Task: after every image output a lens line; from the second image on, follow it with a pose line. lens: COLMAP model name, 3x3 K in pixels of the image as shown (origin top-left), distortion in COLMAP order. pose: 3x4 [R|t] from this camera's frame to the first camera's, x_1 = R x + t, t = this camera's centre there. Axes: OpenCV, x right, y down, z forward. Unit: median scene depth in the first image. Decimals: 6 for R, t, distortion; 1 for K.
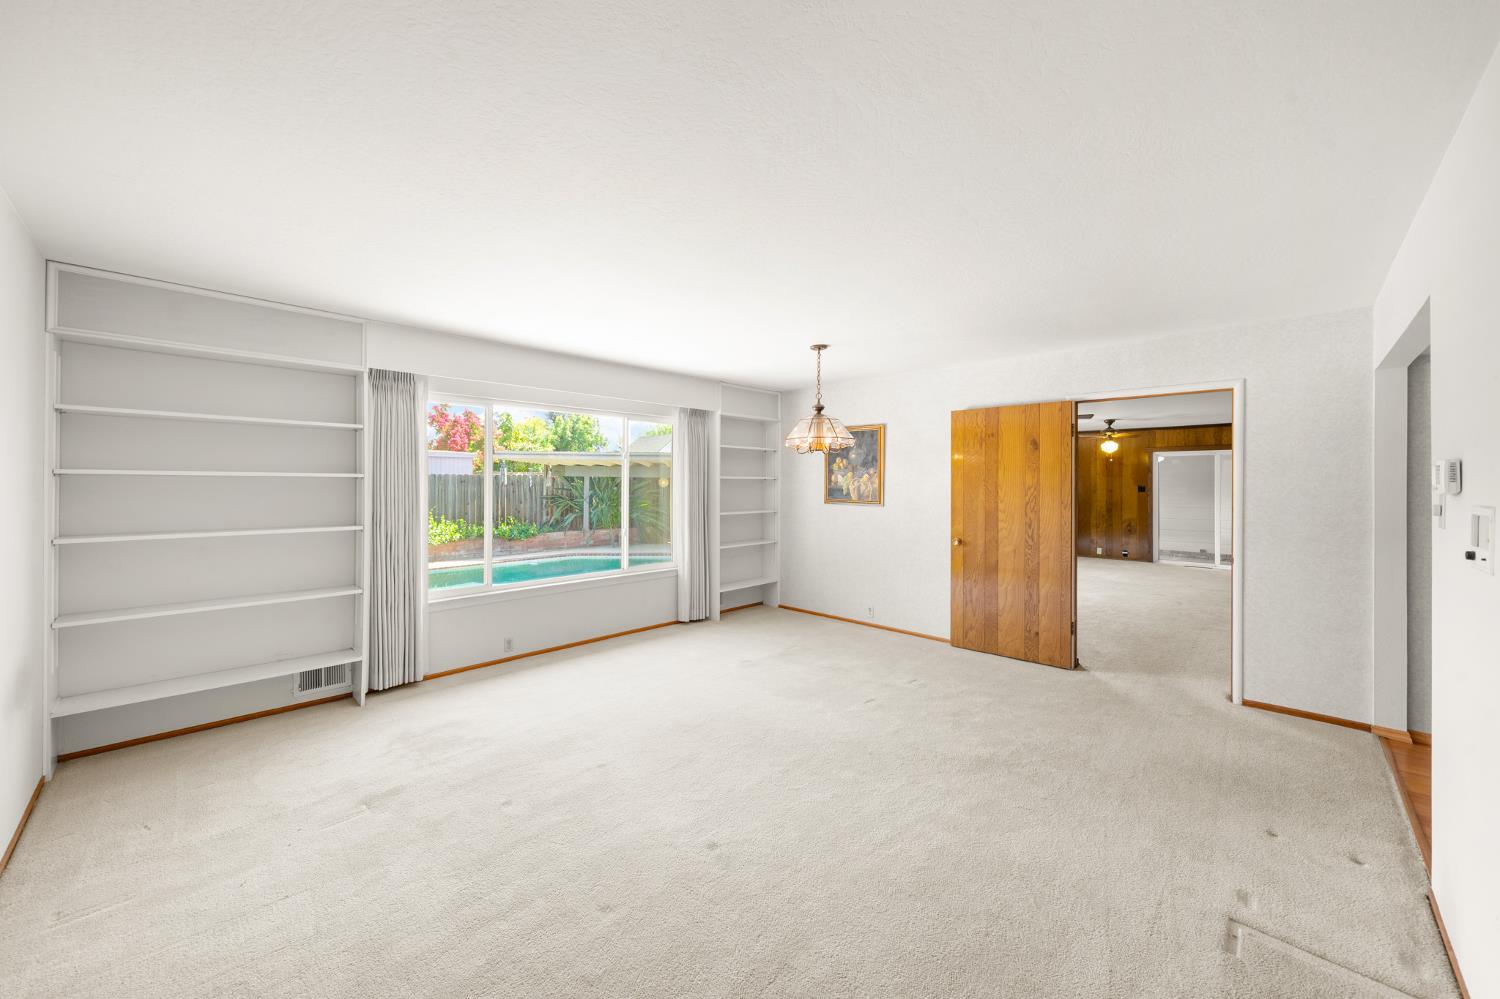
lens RADIAL K [[554.3, 0, 749.6], [0, 554.3, 482.0], [0, 0, 1]] dist [0.000651, 0.000070]
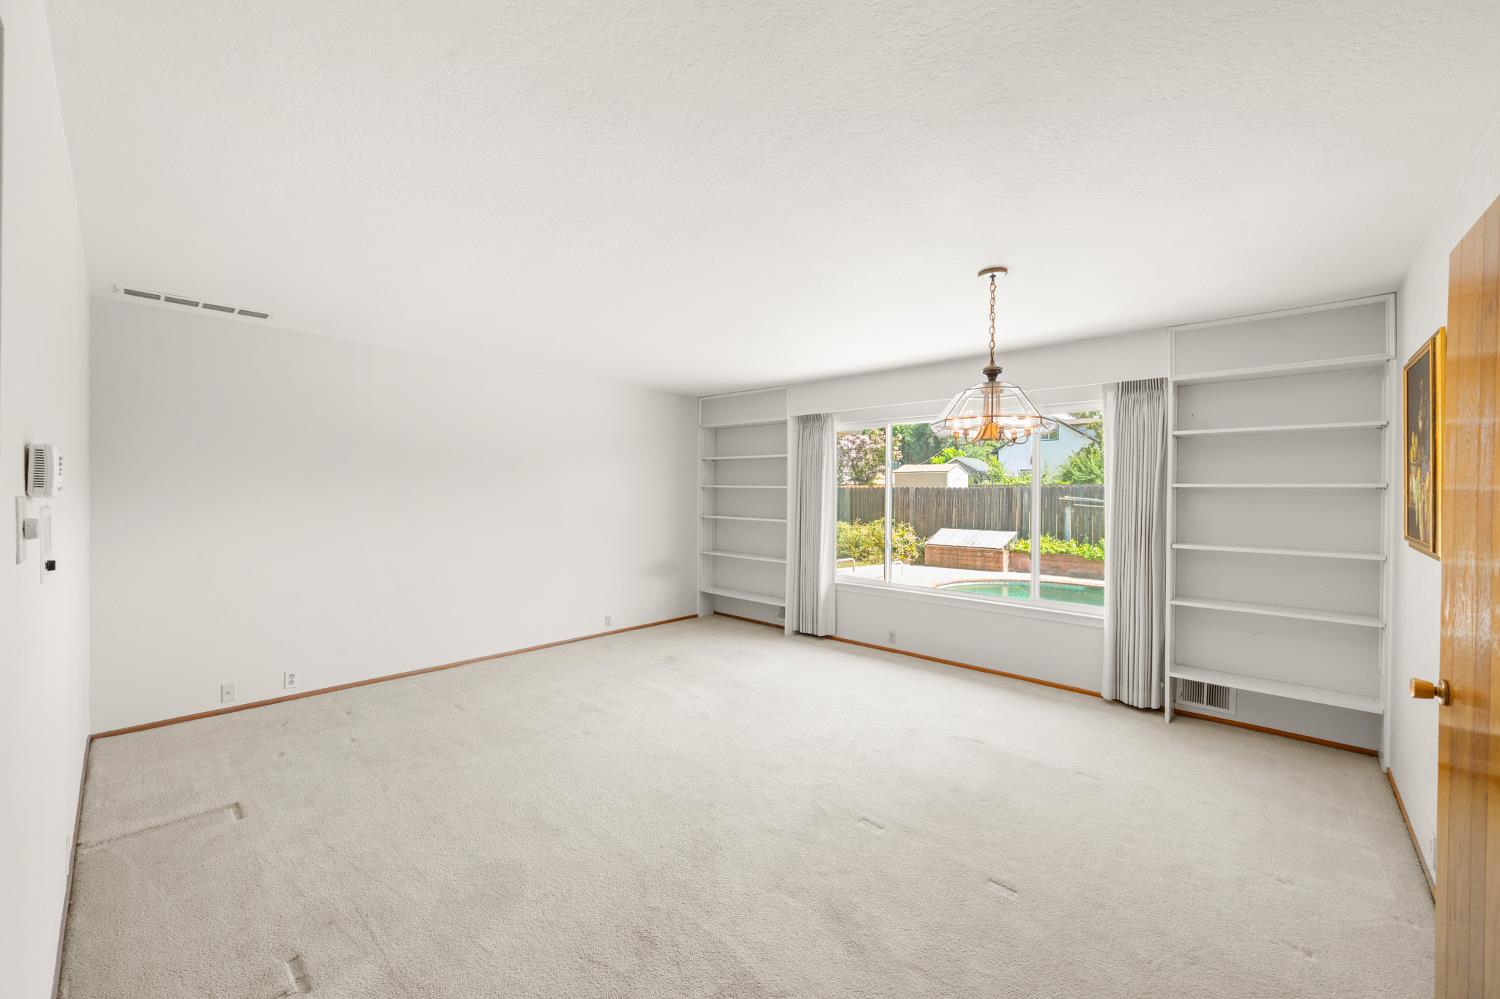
lens RADIAL K [[576.4, 0, 750.0], [0, 576.4, 499.5], [0, 0, 1]] dist [-0.033853, -0.000030]
pose [[0.024873, 0.013562, -0.999599, 0.771440], [-0.002118, 0.999906, 0.013514, -0.000183], [0.999688, 0.001781, 0.024900, 0.737833]]
